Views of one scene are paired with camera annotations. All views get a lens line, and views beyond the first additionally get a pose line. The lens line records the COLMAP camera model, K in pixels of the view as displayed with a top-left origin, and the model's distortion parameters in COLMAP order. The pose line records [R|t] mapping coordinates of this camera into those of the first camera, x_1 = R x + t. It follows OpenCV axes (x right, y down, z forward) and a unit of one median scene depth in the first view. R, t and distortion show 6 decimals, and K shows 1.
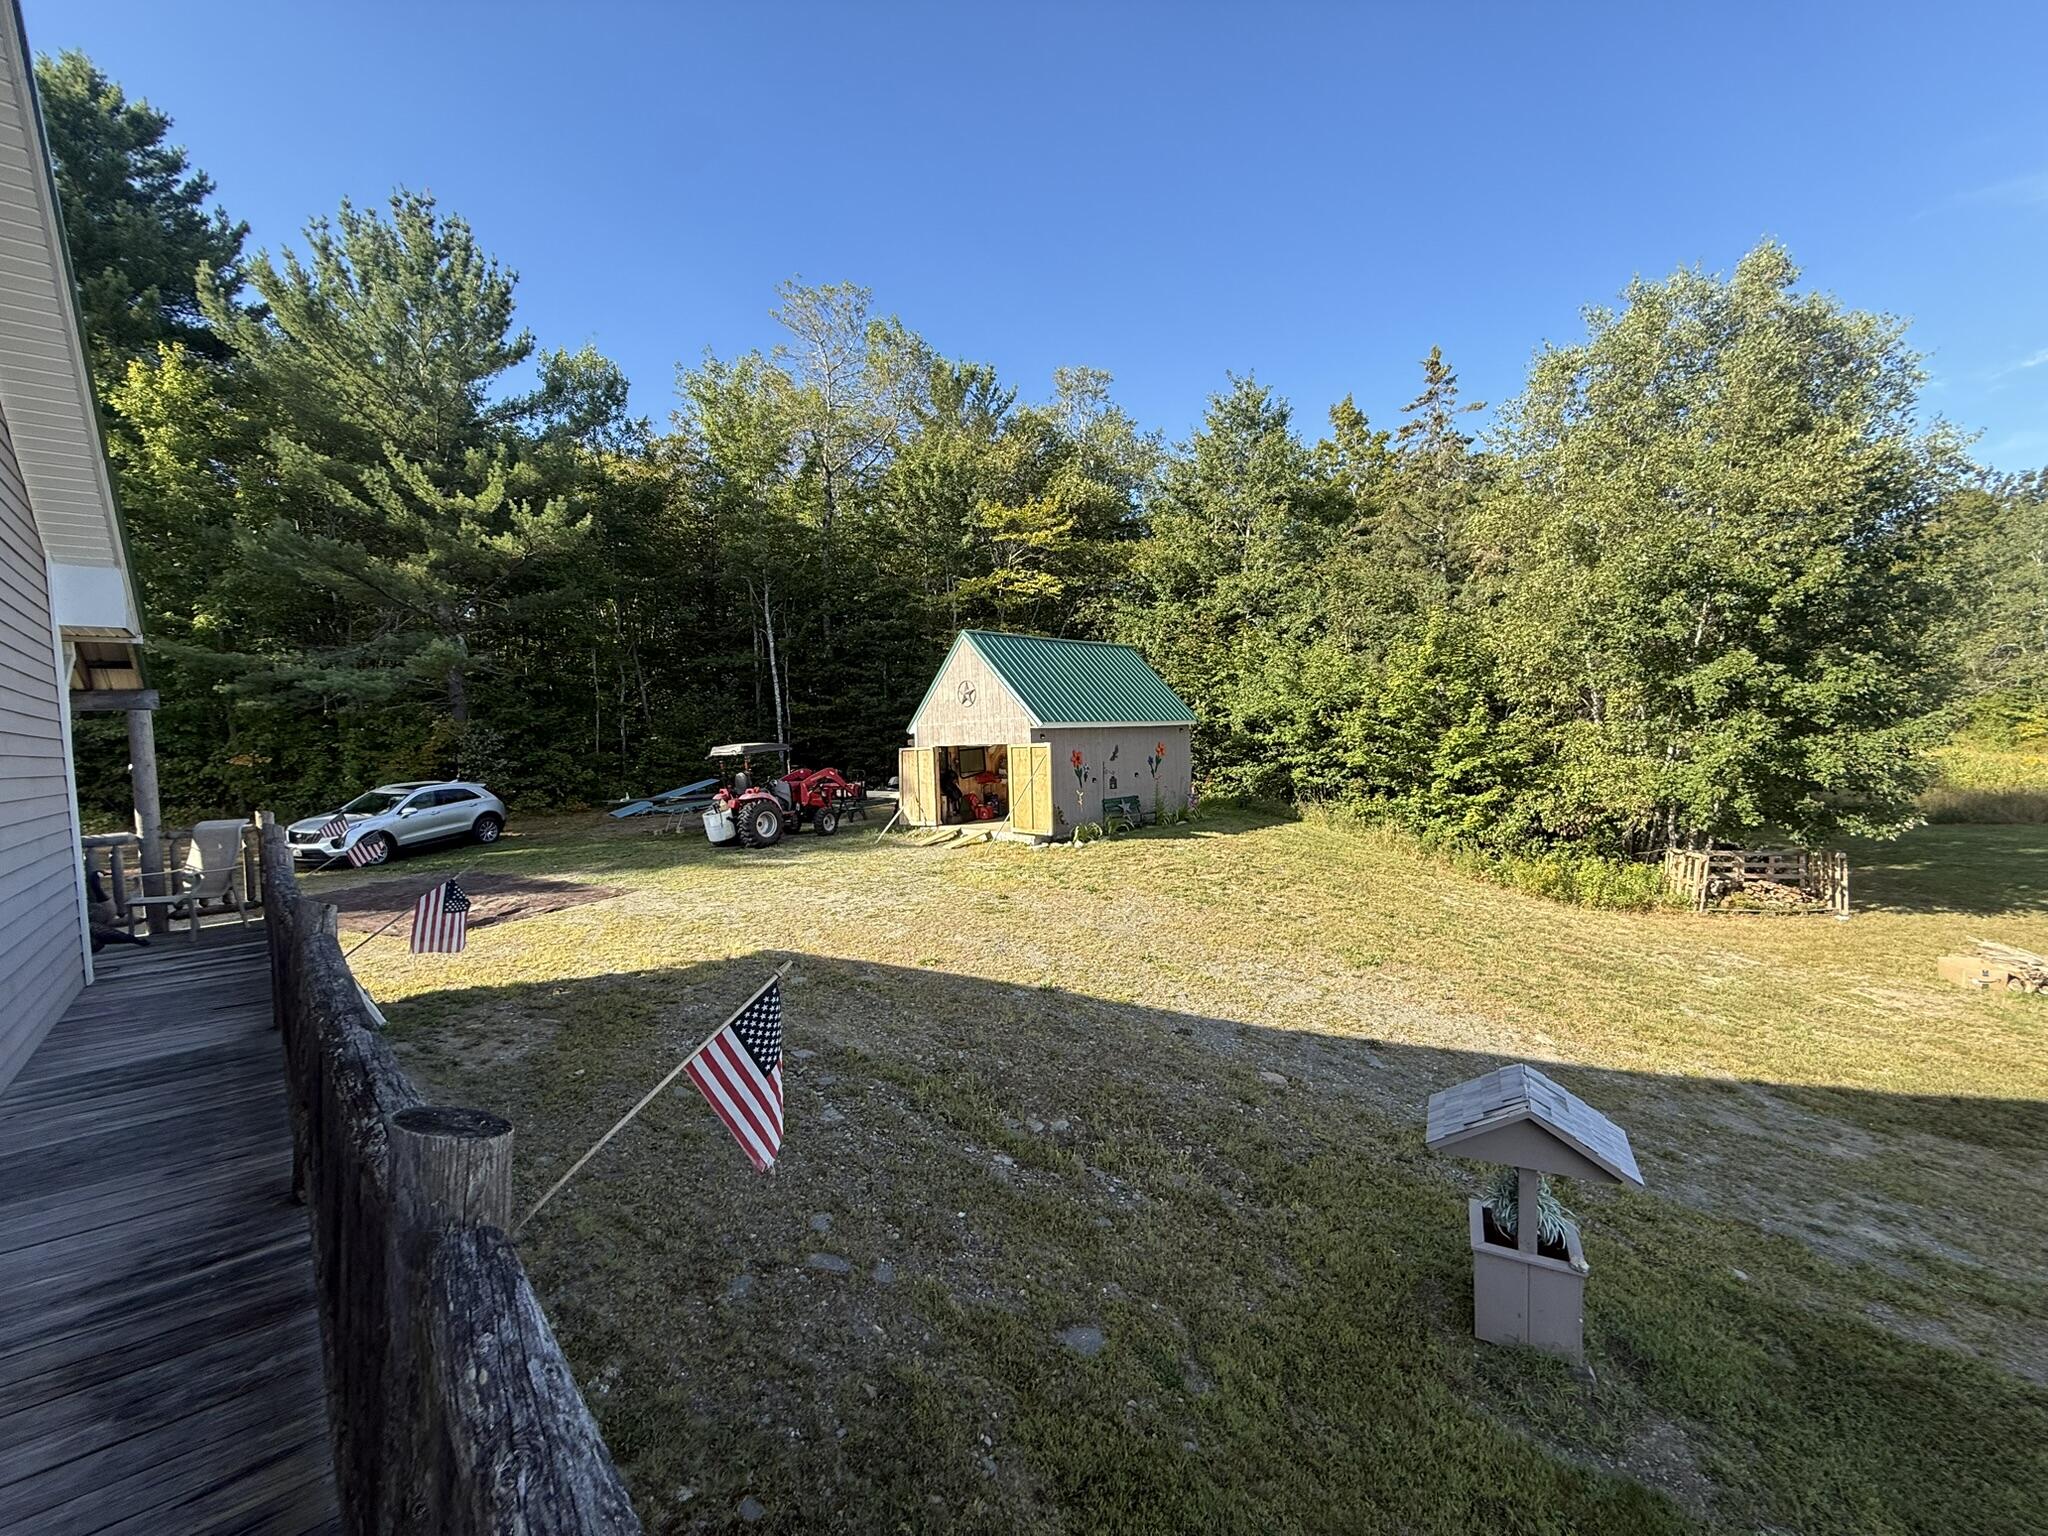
lens RADIAL K [[816.6, 0, 1016.9], [0, 816.6, 770.5], [0, 0, 1]] dist [-0.000482, -0.000054]
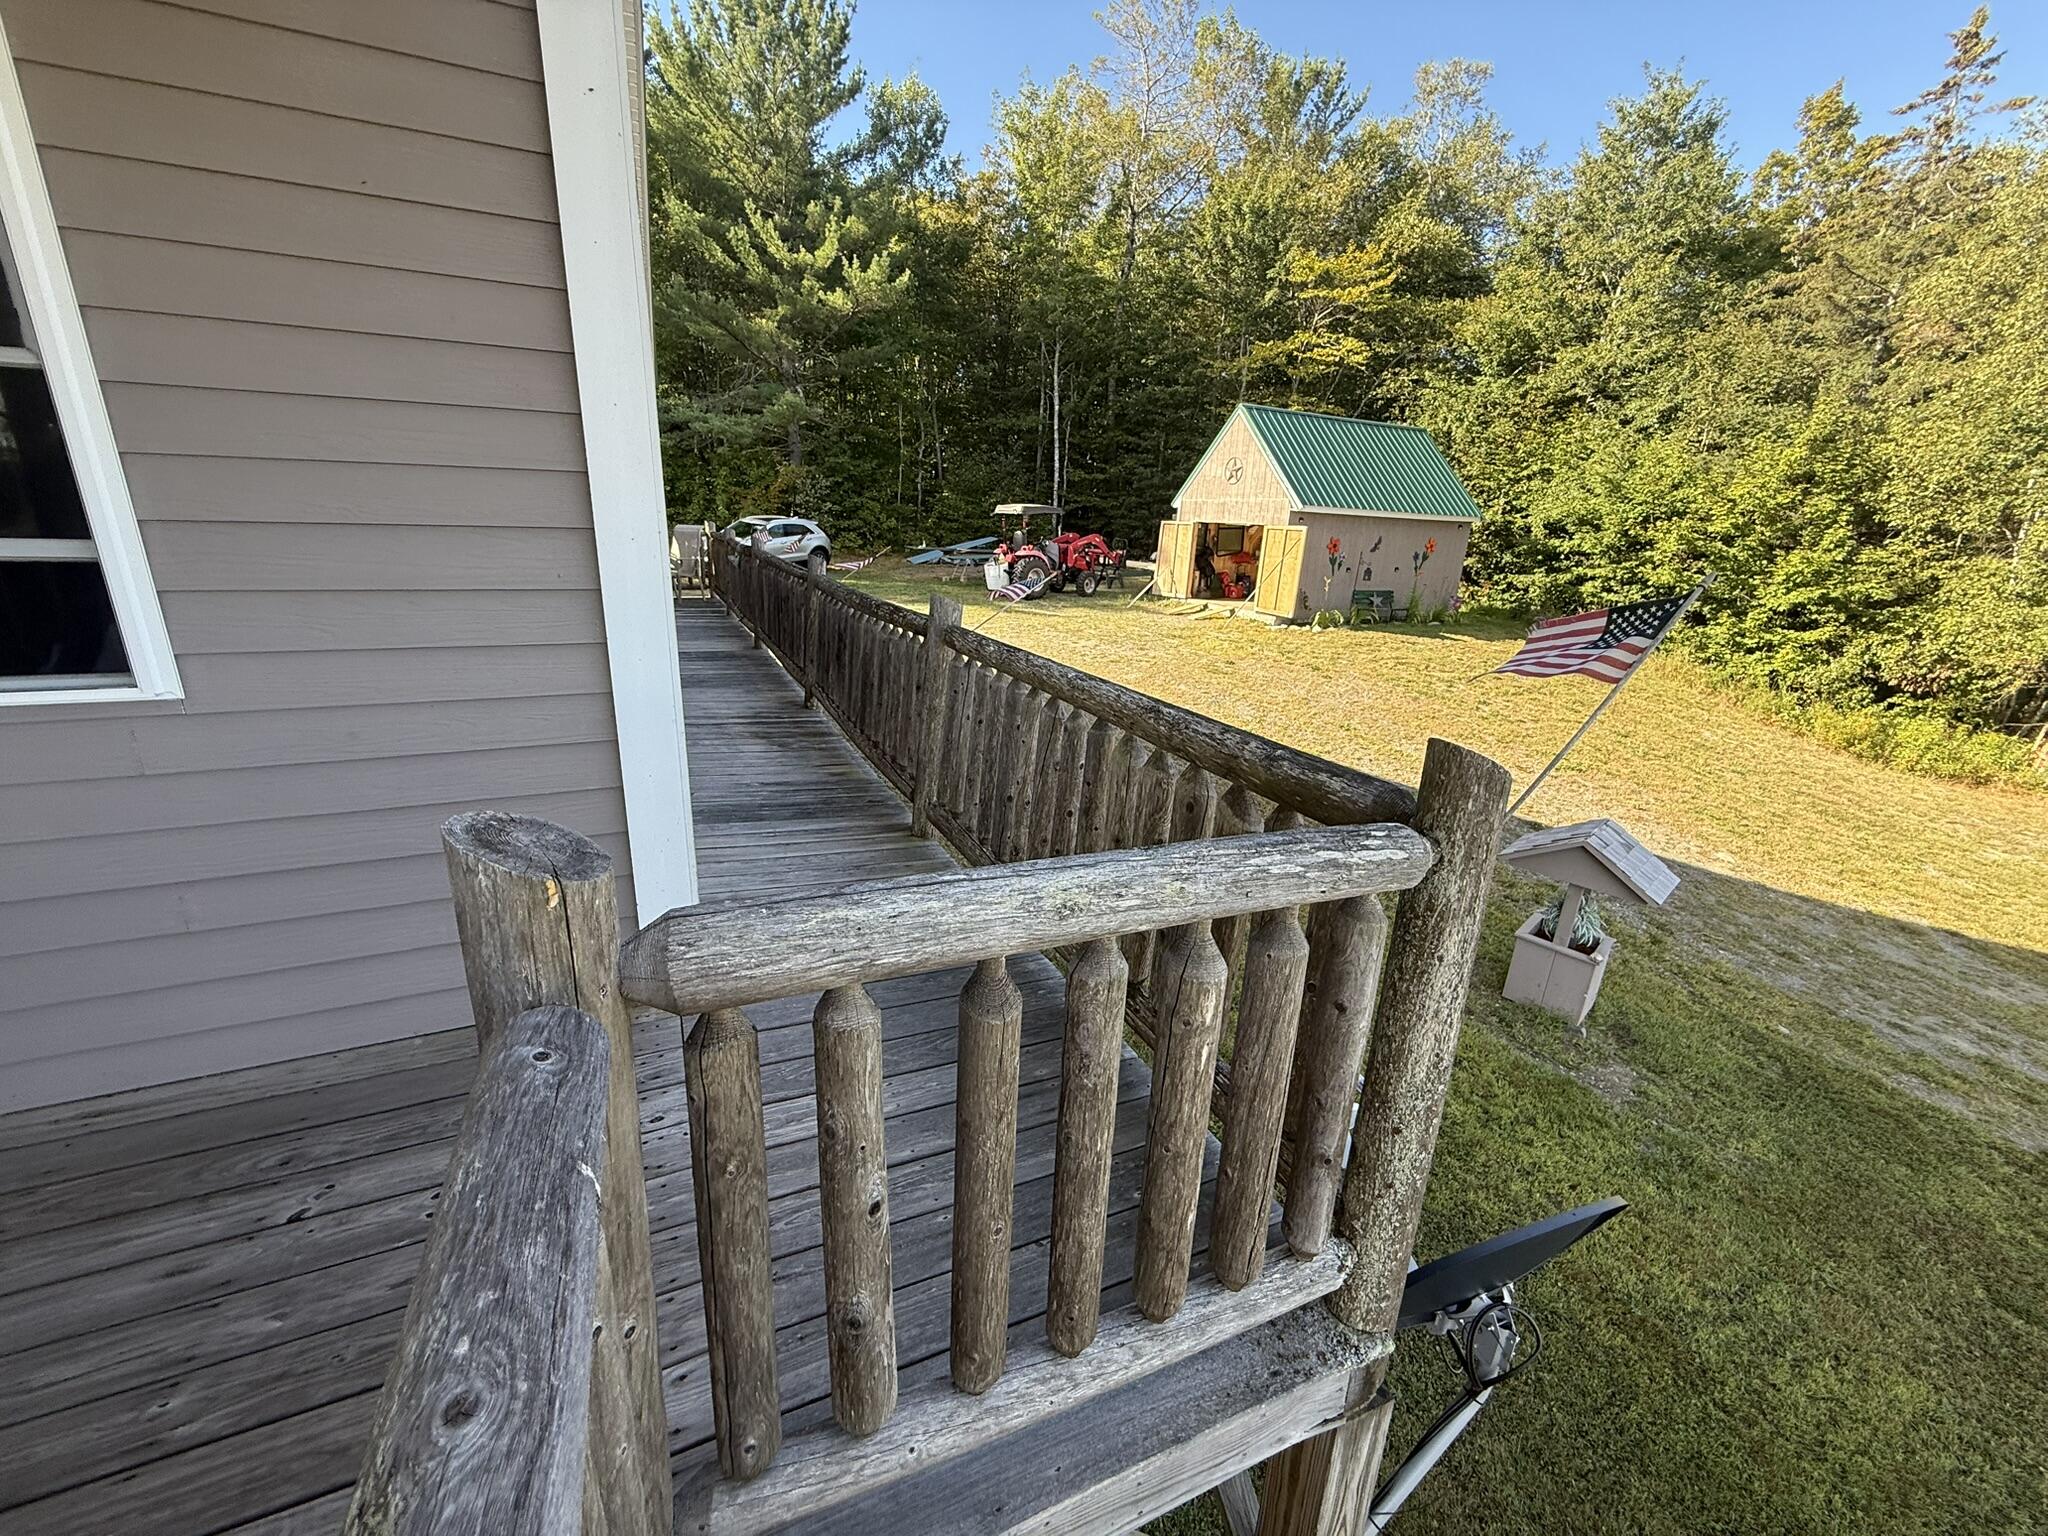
lens RADIAL K [[816.6, 0, 1015.2], [0, 816.6, 770.1], [0, 0, 1]] dist [-0.000482, -0.000054]
pose [[0.943807, 0.172301, -0.282029, 0.028174], [-0.093204, 0.957475, 0.273046, 0.009961], [0.317082, -0.231416, 0.919731, -0.100614]]
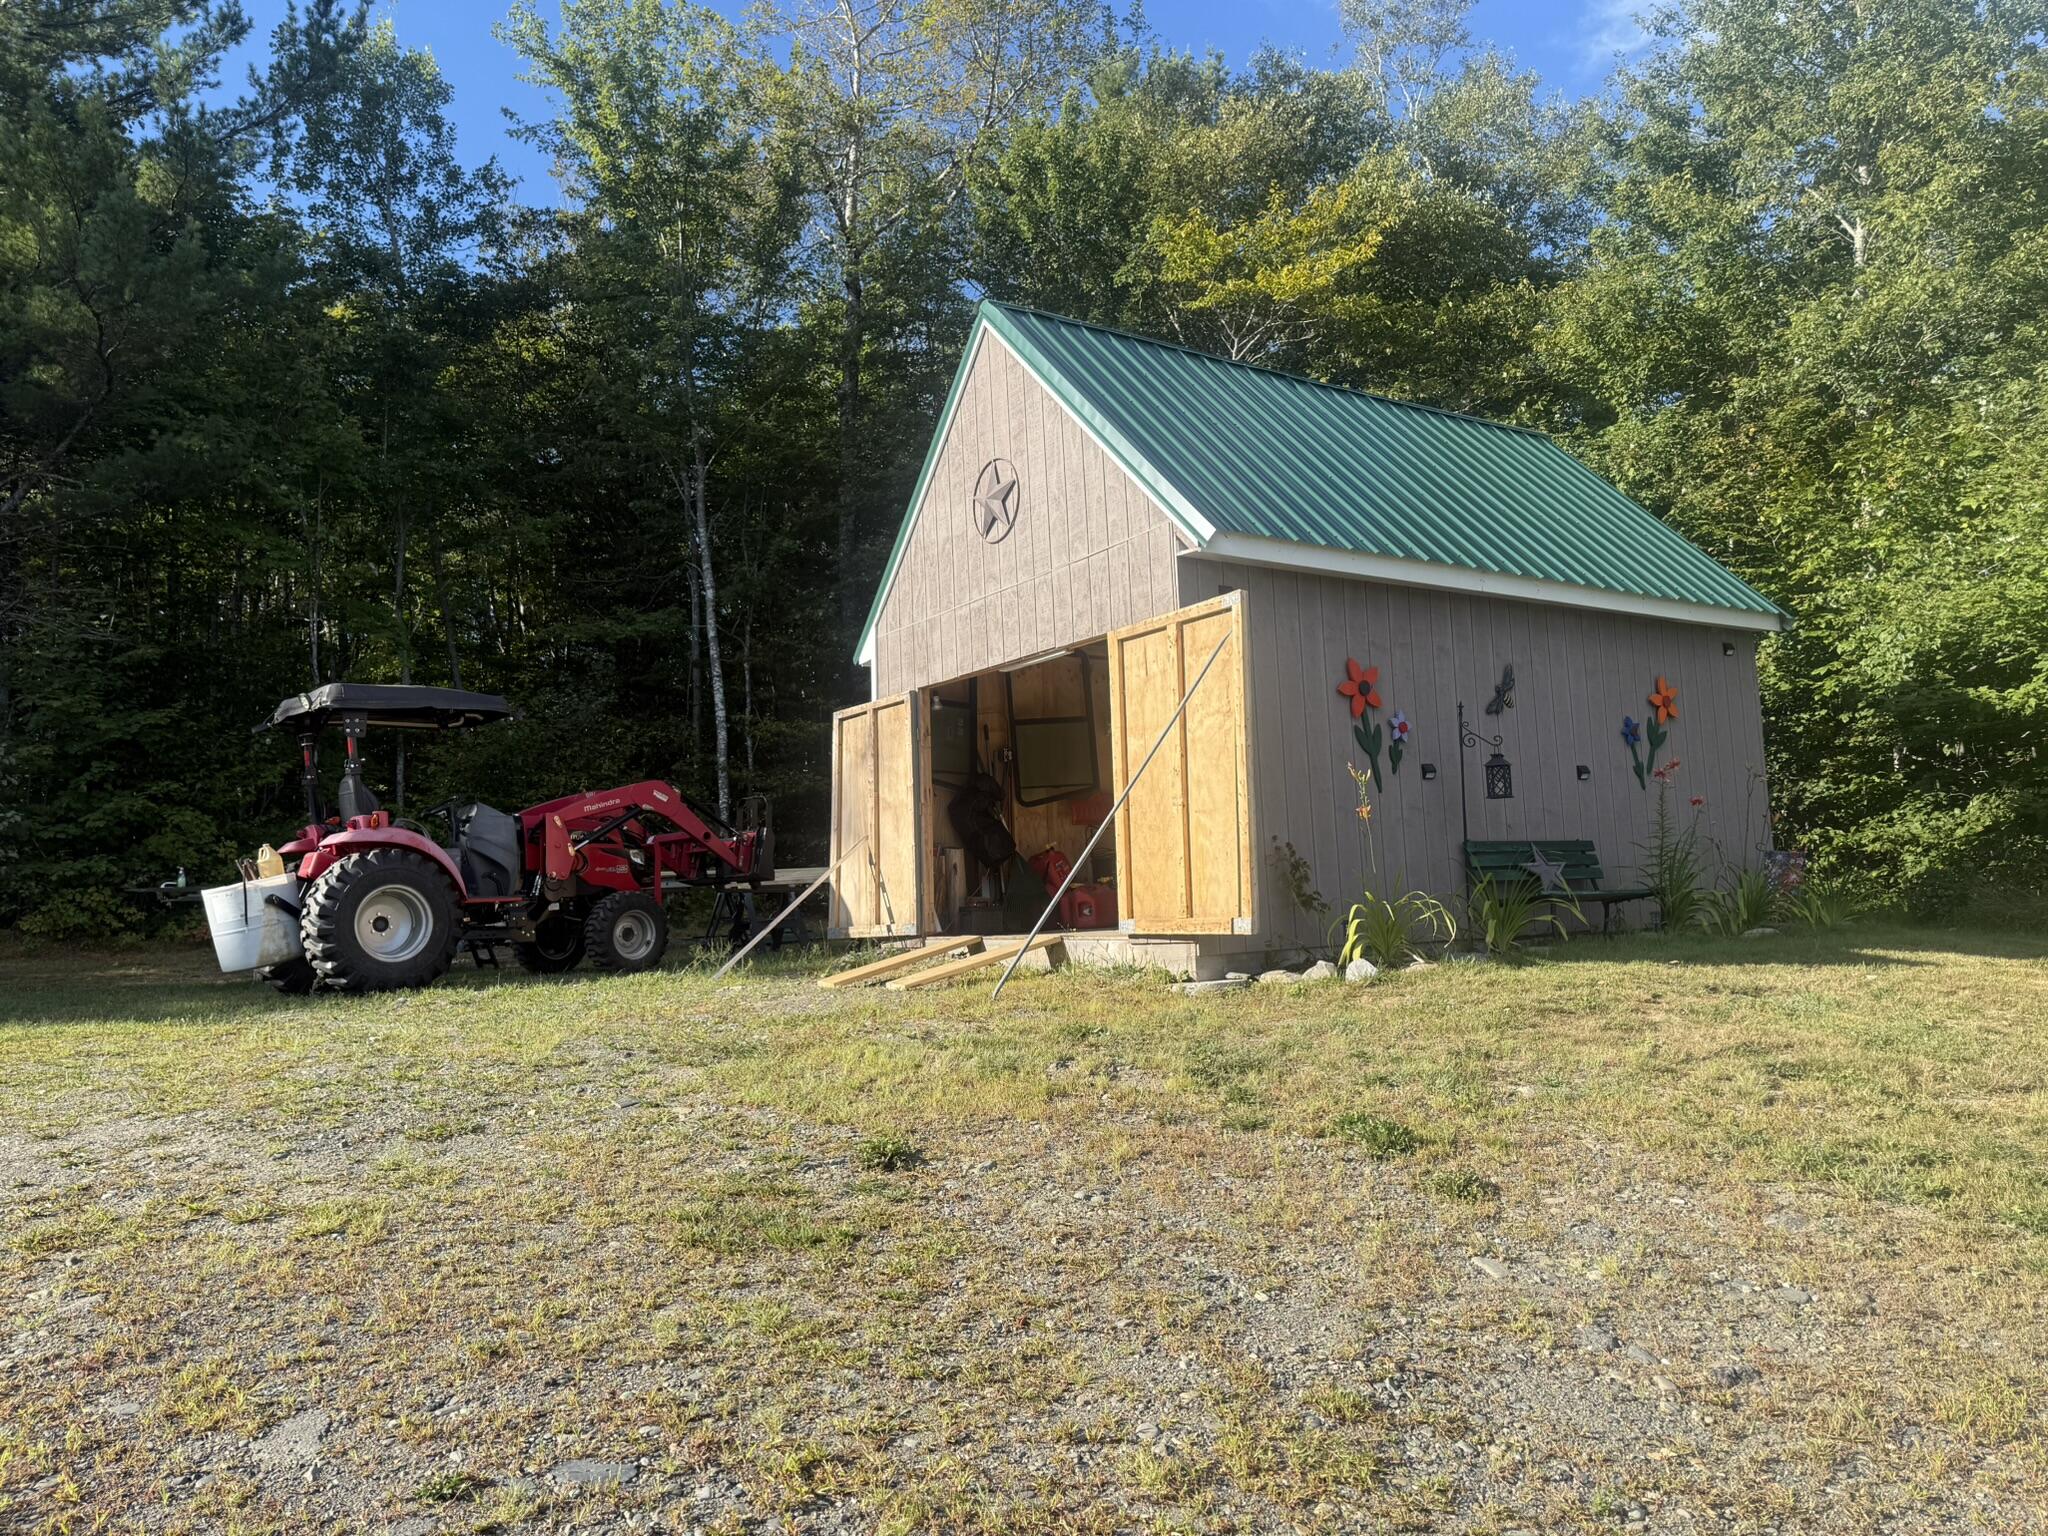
lens RADIAL K [[1446.3, 0, 1031.4], [0, 1446.3, 760.8], [0, 0, 1]] dist [0.074349, -0.075360]
pose [[0.980168, -0.021076, -0.197045, 0.049734], [-0.004871, 0.991465, -0.130279, 0.064674], [0.198109, 0.128655, 0.971700, 0.402156]]
